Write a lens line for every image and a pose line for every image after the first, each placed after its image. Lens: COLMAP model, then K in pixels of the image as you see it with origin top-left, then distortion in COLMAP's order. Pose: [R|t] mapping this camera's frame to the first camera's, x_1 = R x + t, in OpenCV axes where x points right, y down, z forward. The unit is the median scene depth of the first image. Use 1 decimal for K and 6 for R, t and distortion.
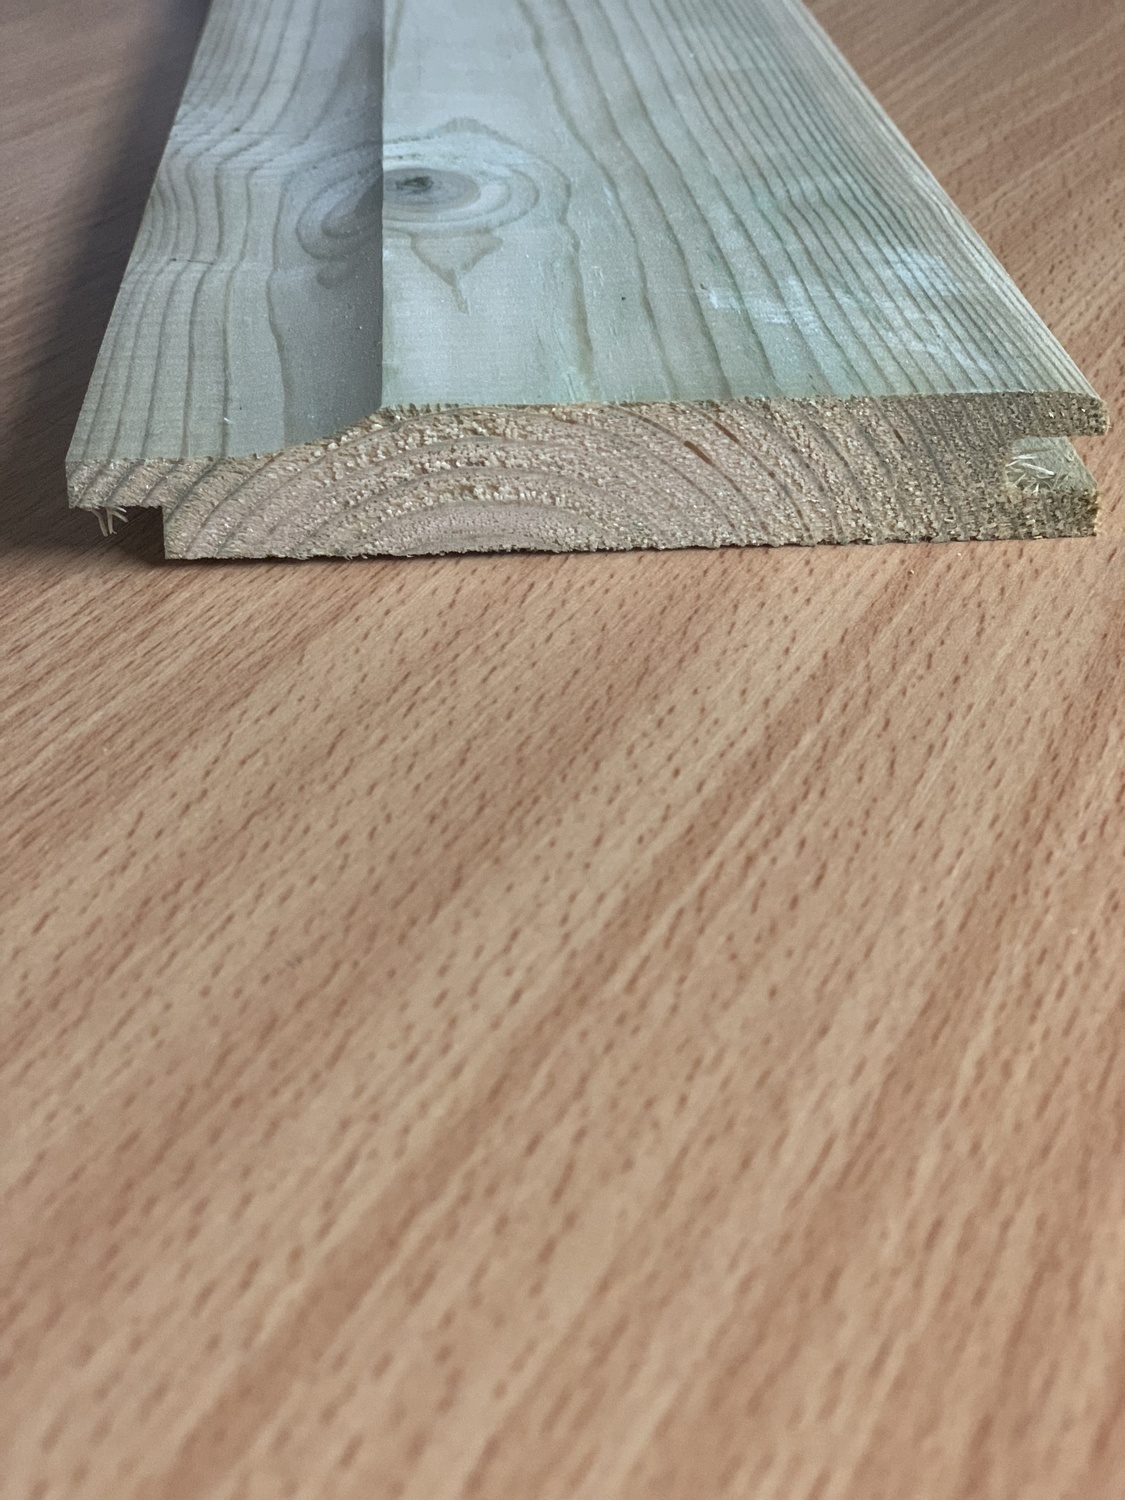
lens RADIAL K [[2360.5, 0, 571.7], [0, 2360.5, 738.9], [0, 0, 1]] dist [-0.039577, 0.000000]
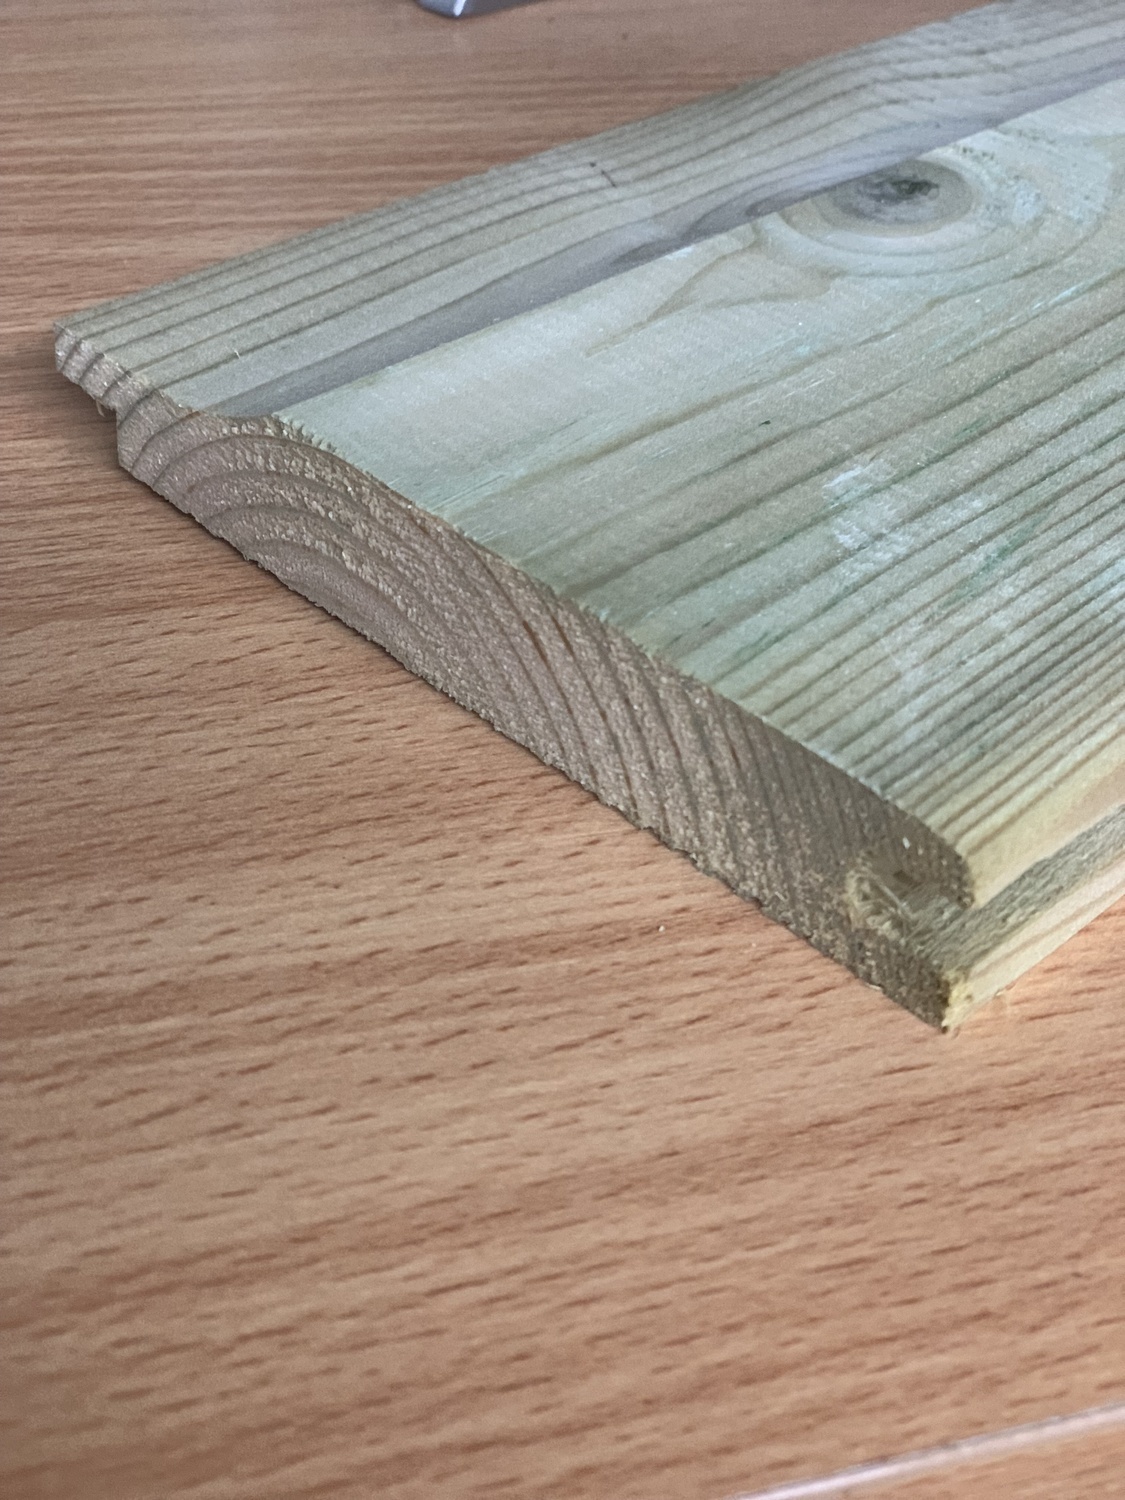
lens RADIAL K [[2360.5, 0, 581.7], [0, 2360.5, 760.2], [0, 0, 1]] dist [-0.039577, 0.000000]
pose [[0.652722, 0.502737, -0.566754, 0.599656], [-0.427309, 0.862046, 0.272550, -0.353120], [0.625589, 0.064280, 0.777500, 0.491750]]
